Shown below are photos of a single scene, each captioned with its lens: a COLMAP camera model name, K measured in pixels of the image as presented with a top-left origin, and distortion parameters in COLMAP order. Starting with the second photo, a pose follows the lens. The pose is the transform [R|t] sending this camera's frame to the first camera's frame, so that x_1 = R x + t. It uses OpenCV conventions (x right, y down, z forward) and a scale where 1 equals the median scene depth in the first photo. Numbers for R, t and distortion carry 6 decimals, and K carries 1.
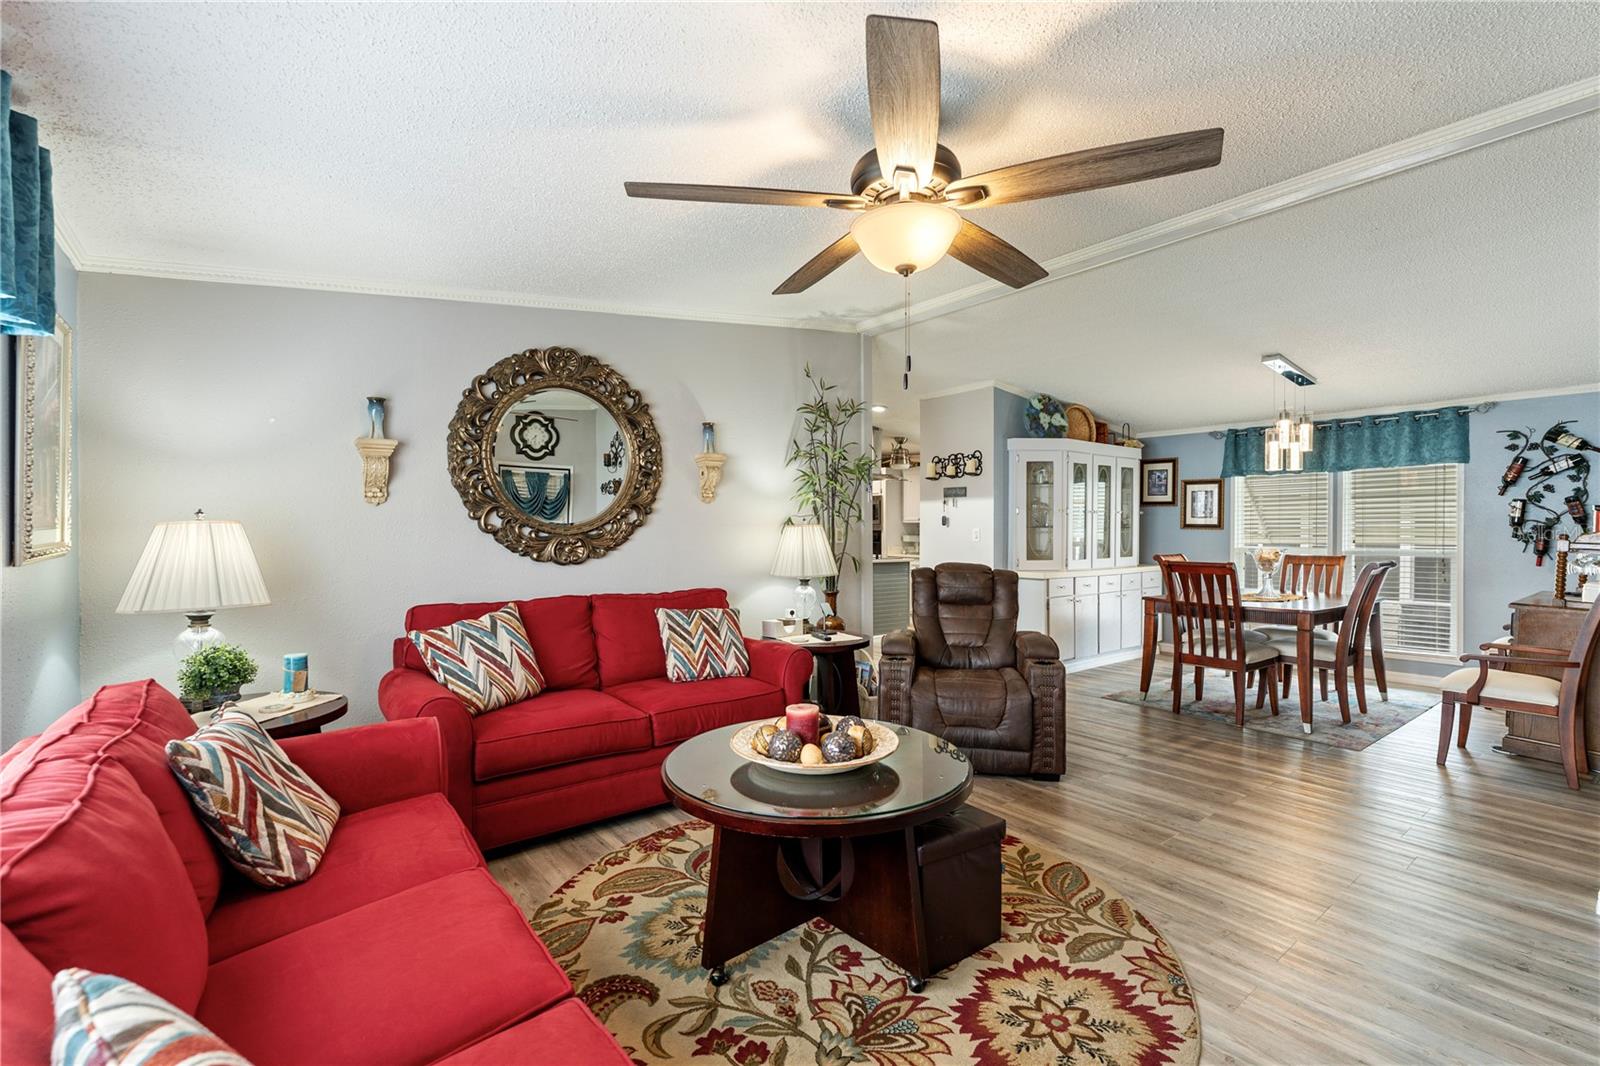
lens RADIAL K [[707.8, 0, 796.3], [0, 707.8, 539.2], [0, 0, 1]] dist [-0.000990, 0.000275]
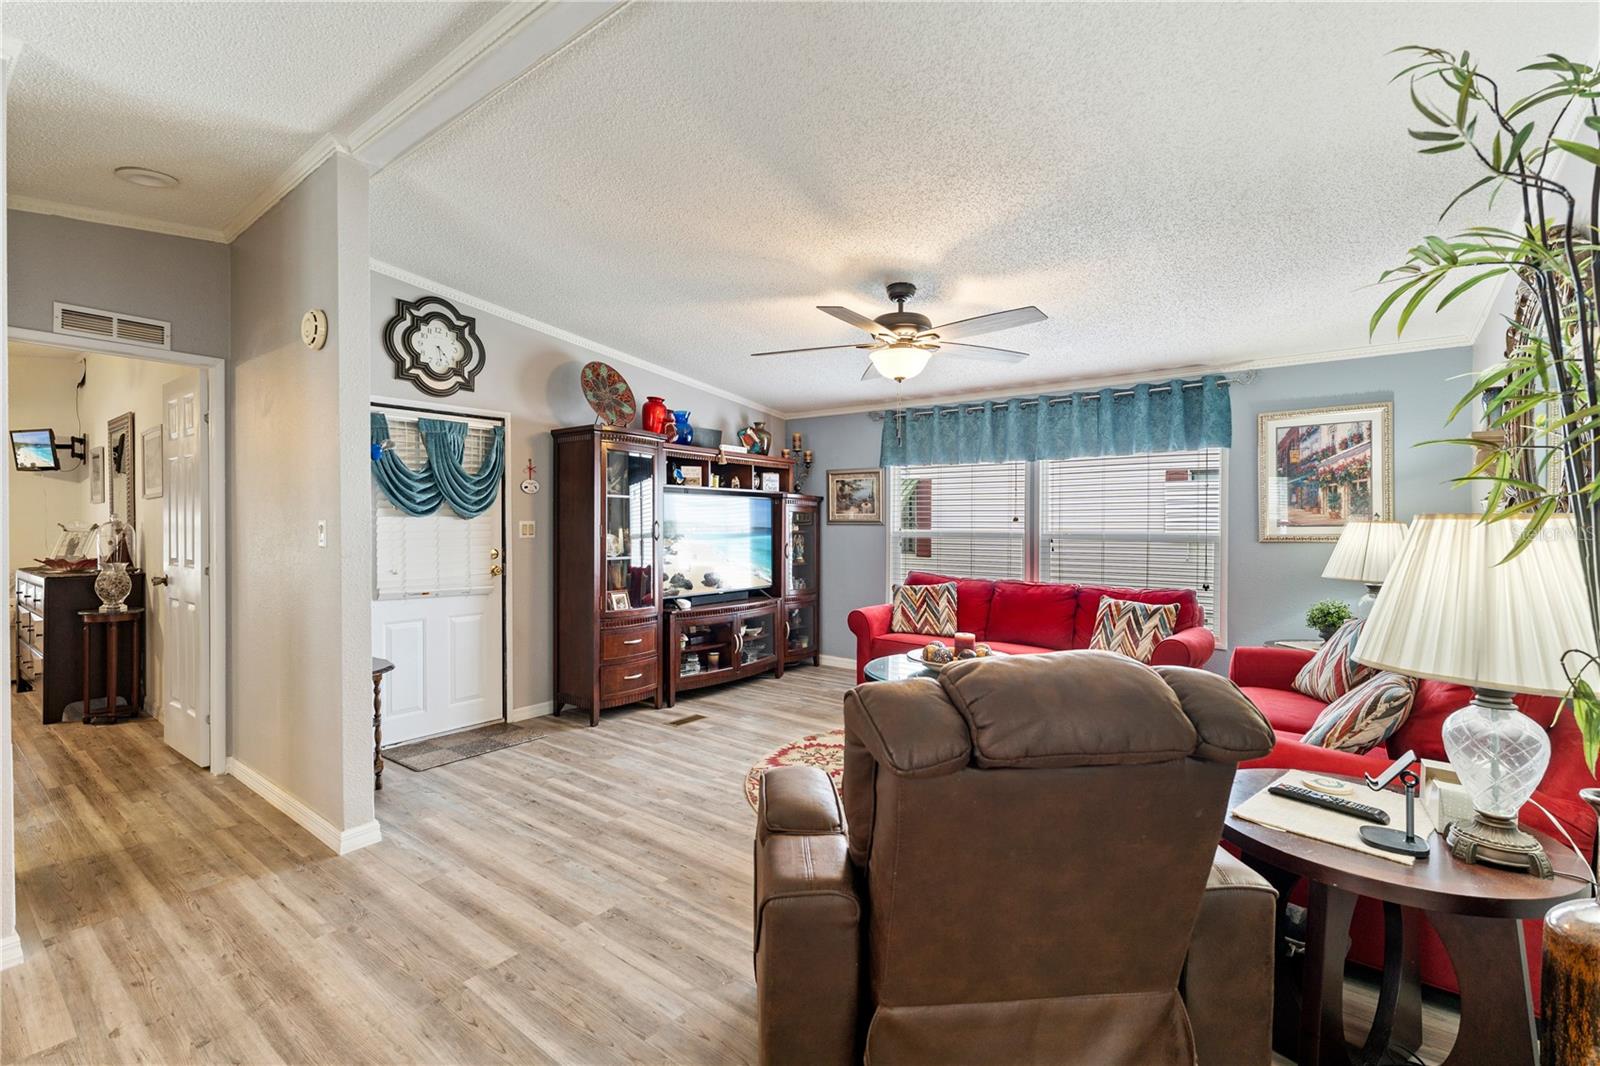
lens RADIAL K [[701.4, 0, 800.0], [0, 701.4, 533.0], [0, 0, 1]] dist [0.002913, -0.000029]
pose [[-0.968565, -0.000649, -0.248761, 0.374727], [-0.007573, 0.999610, 0.026878, -0.017217], [0.248646, 0.027917, -0.968192, 1.183652]]
